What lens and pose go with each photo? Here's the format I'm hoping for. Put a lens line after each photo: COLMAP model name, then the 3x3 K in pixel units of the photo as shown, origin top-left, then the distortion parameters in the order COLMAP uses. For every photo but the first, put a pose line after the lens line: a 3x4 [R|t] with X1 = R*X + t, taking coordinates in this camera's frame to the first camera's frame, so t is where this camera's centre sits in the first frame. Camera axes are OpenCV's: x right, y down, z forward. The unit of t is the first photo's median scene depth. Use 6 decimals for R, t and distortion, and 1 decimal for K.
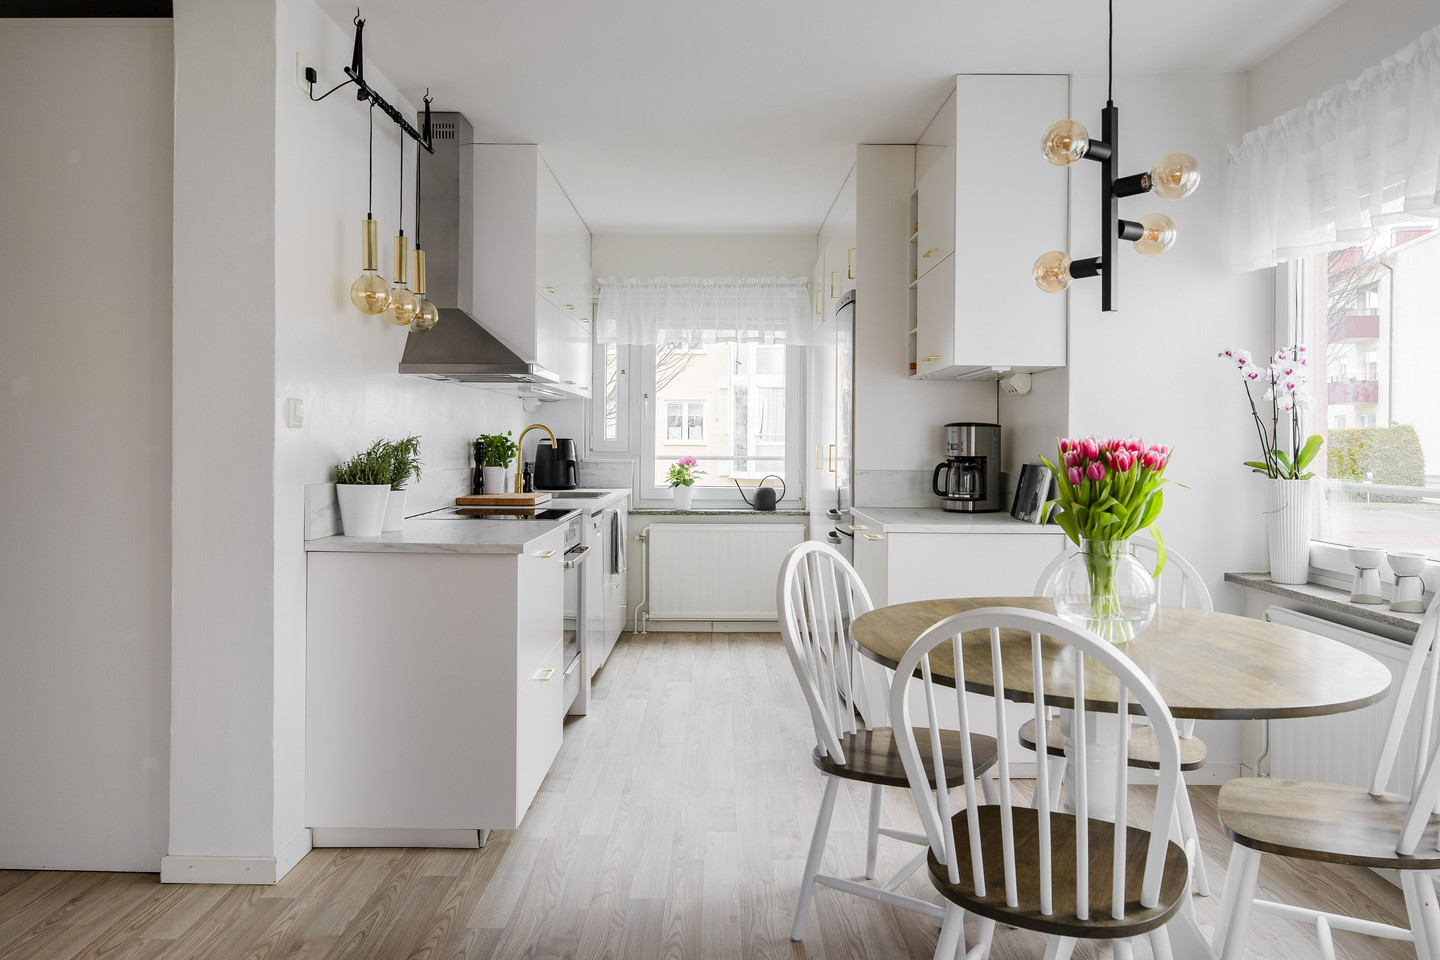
lens RADIAL K [[973.5, 0, 708.2], [0, 973.5, 437.2], [0, 0, 1]] dist [-0.010033, 0.004865]
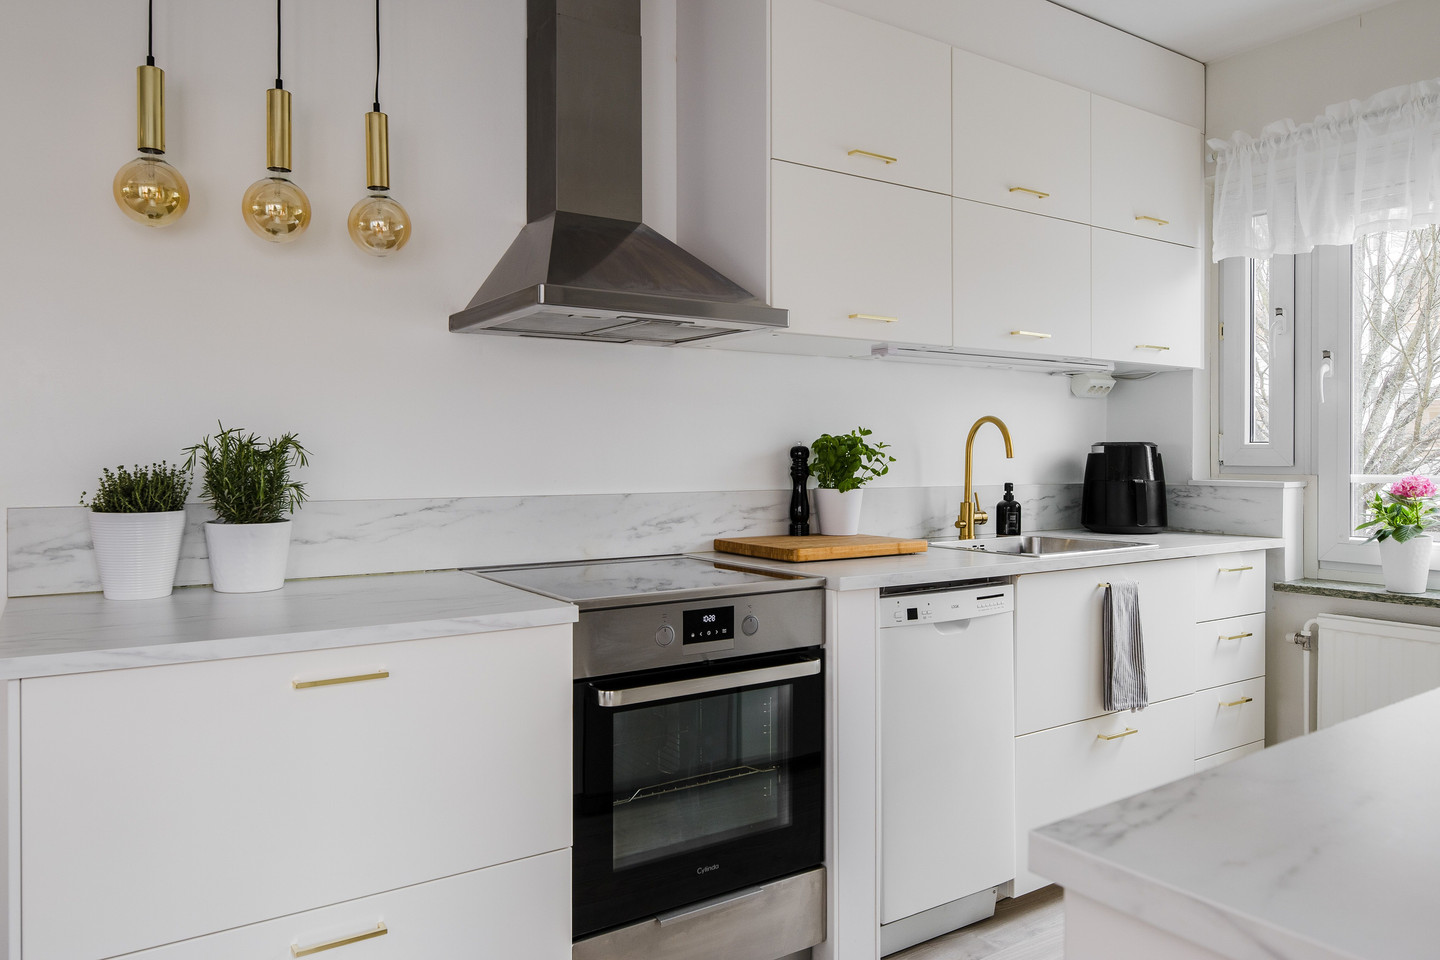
lens RADIAL K [[973.5, 0, 695.5], [0, 973.5, 456.4], [0, 0, 1]] dist [-0.010033, 0.004865]
pose [[0.567755, -0.006455, -0.823172, 0.245035], [0.006573, 0.999973, -0.003308, 0.014190], [0.823171, -0.003533, 0.567782, 0.693937]]
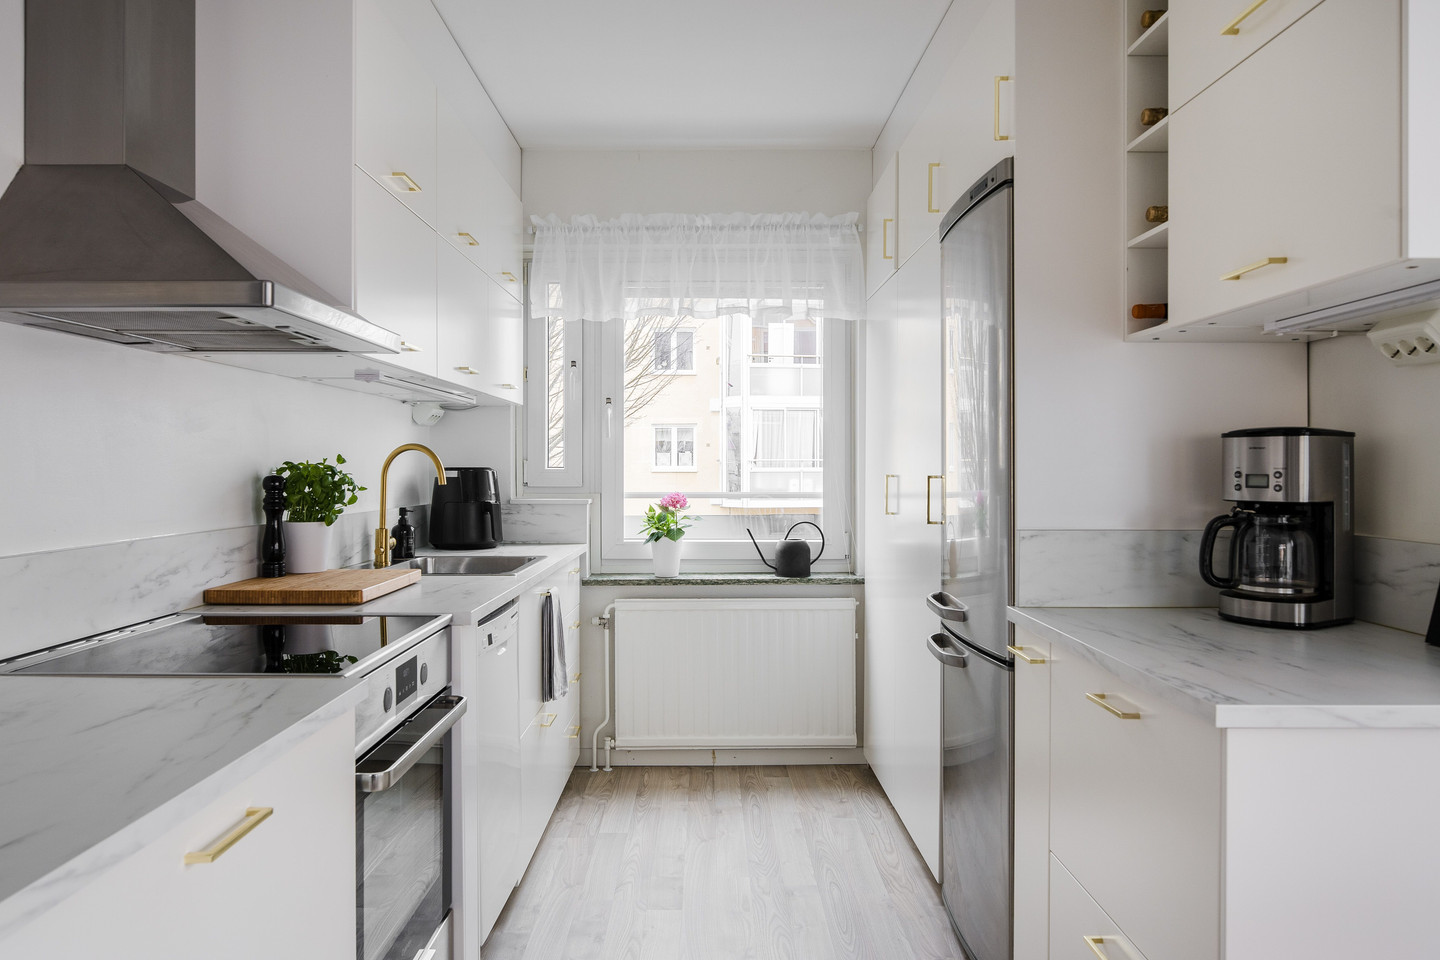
lens RADIAL K [[973.5, 0, 698.8], [0, 973.5, 465.1], [0, 0, 1]] dist [-0.010033, 0.004865]
pose [[0.999973, -0.007289, 0.000998, -0.007461], [0.007287, 0.999971, 0.002058, -0.000440], [-0.001013, -0.002051, 0.999997, 0.538252]]
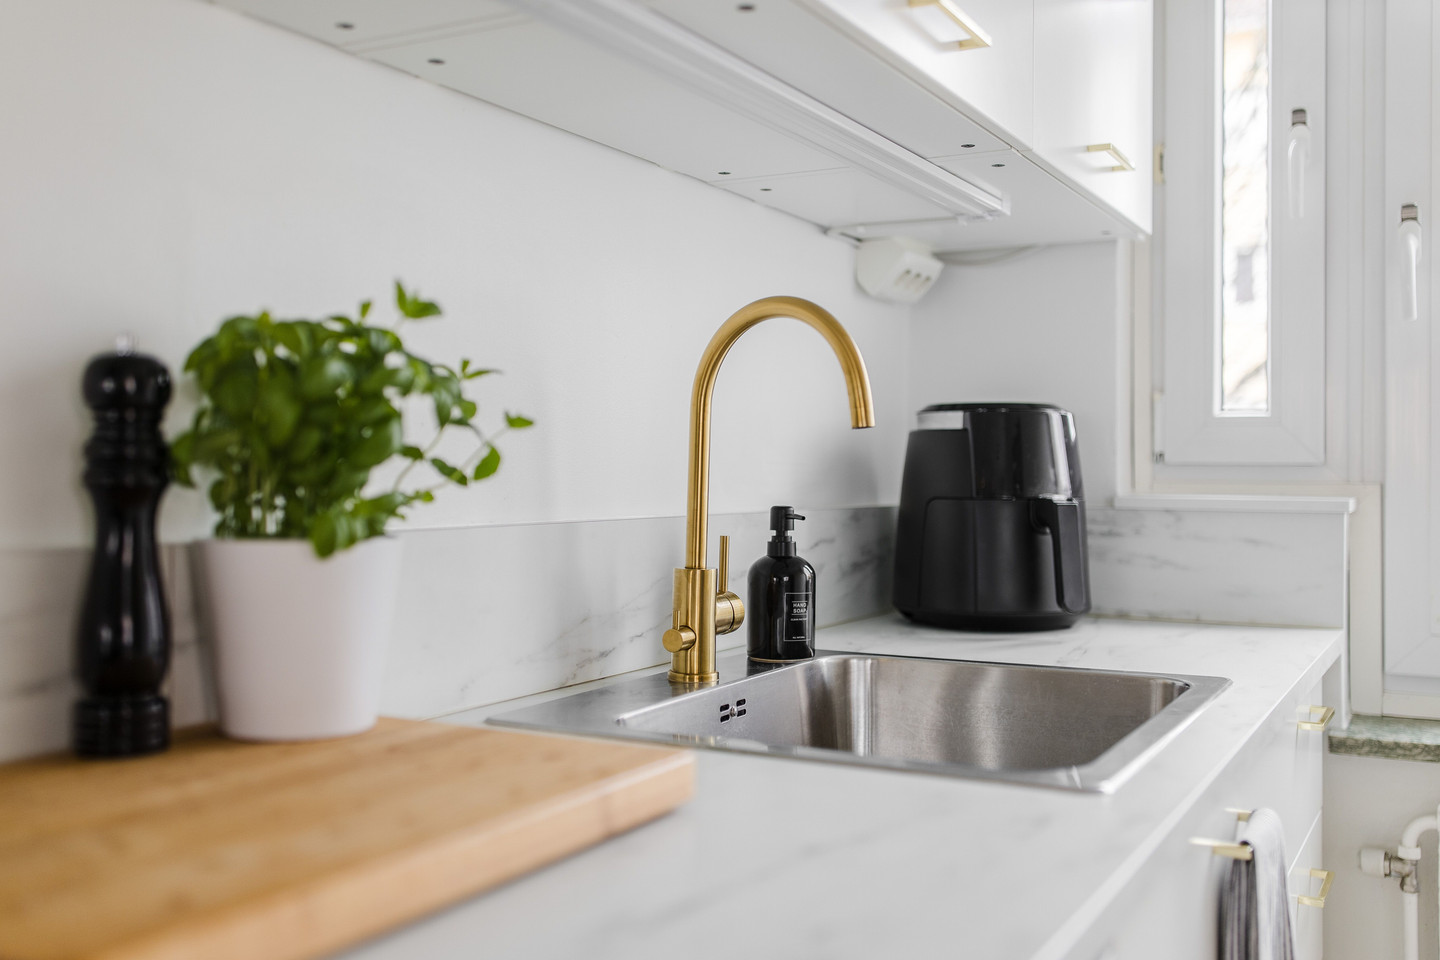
lens RADIAL K [[1414.1, 0, 726.1], [0, 1414.1, 455.2], [0, 0, 1]] dist [0.006054, 0.000000]
pose [[0.888468, -0.004926, -0.458913, -0.083466], [0.001917, 0.999974, -0.007022, 0.022748], [0.458936, 0.005359, 0.888453, 0.981830]]
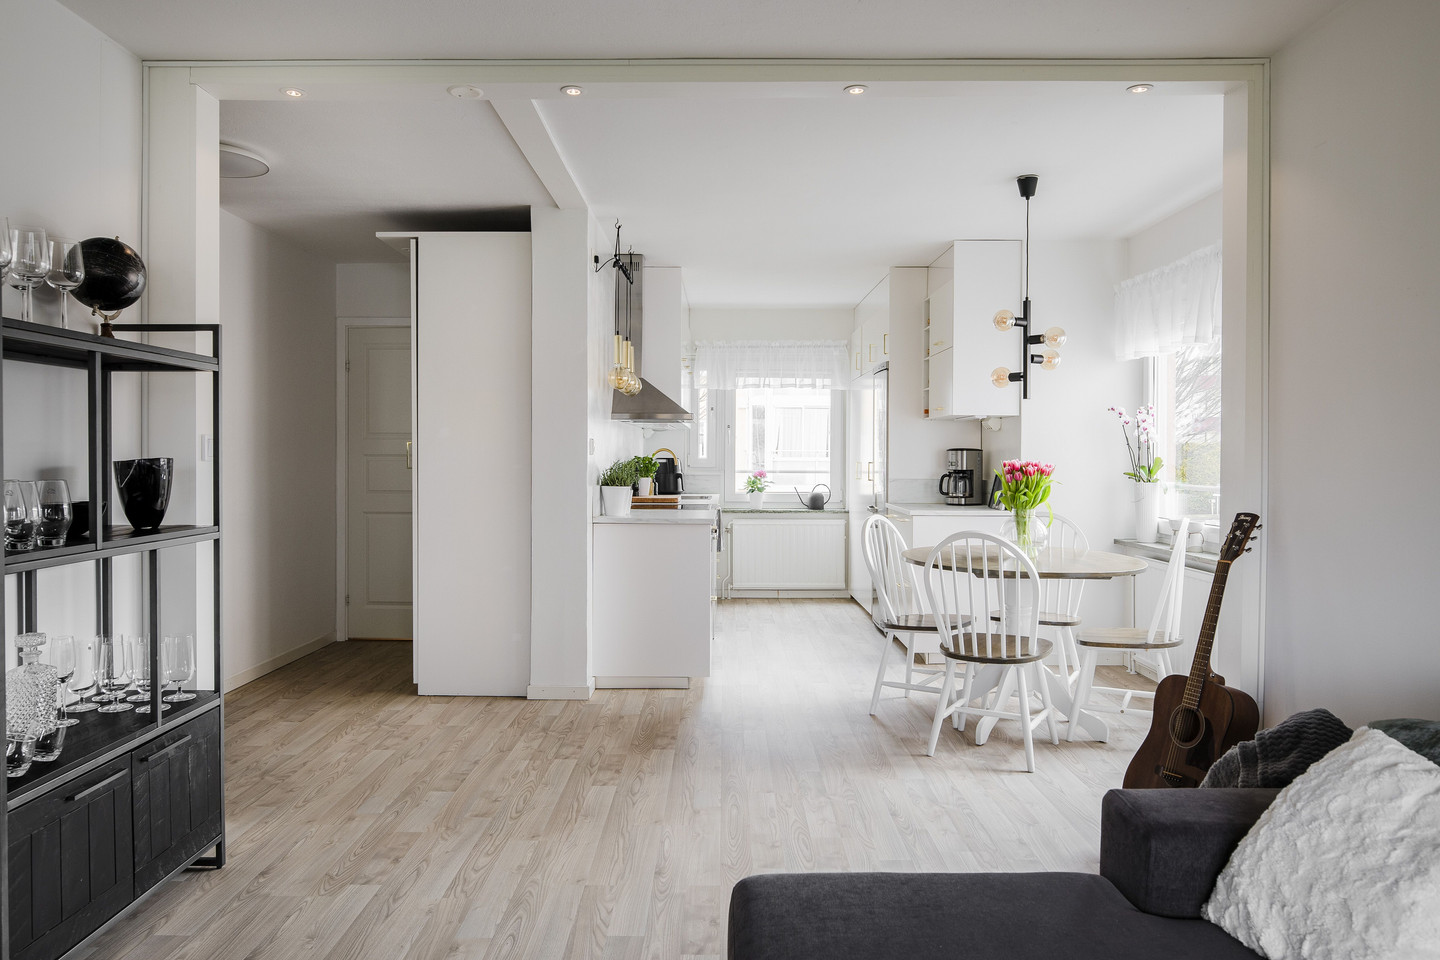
lens RADIAL K [[973.5, 0, 720.7], [0, 973.5, 454.8], [0, 0, 1]] dist [-0.010033, 0.004865]
pose [[0.999951, -0.002085, 0.009626, -0.134394], [0.002062, 0.999995, 0.002457, -0.009022], [-0.009631, -0.002437, 0.999951, -0.554854]]
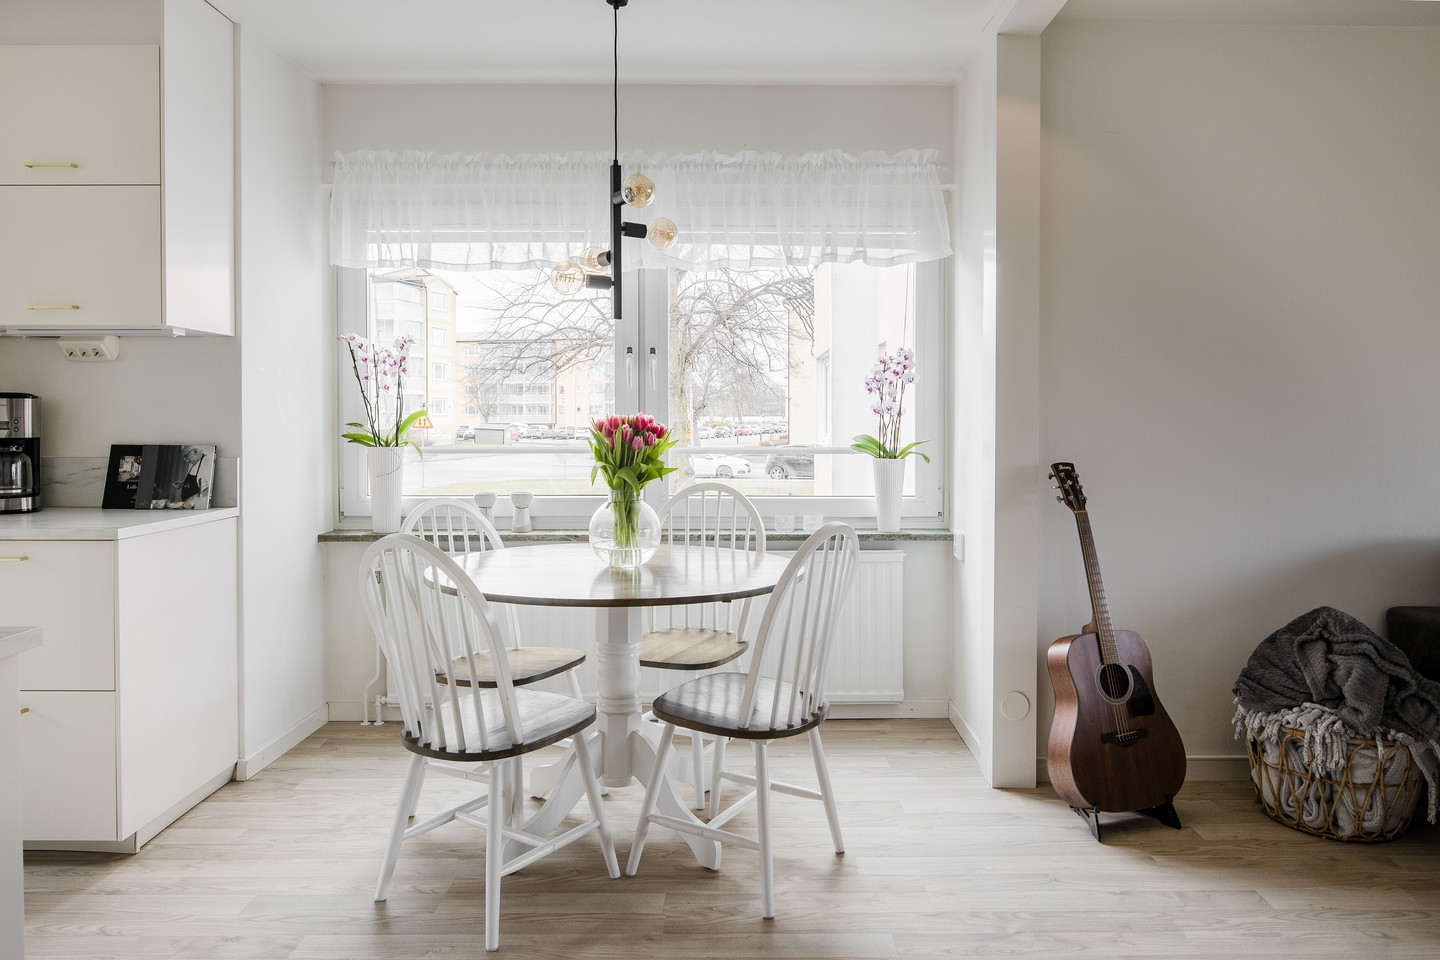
lens RADIAL K [[973.5, 0, 764.6], [0, 973.5, 422.8], [0, 0, 1]] dist [-0.010033, 0.004865]
pose [[-0.019433, -0.014123, 0.999711, -0.482519], [-0.001324, 0.999900, 0.014100, -0.003207], [-0.999810, -0.001049, -0.019450, 0.429096]]
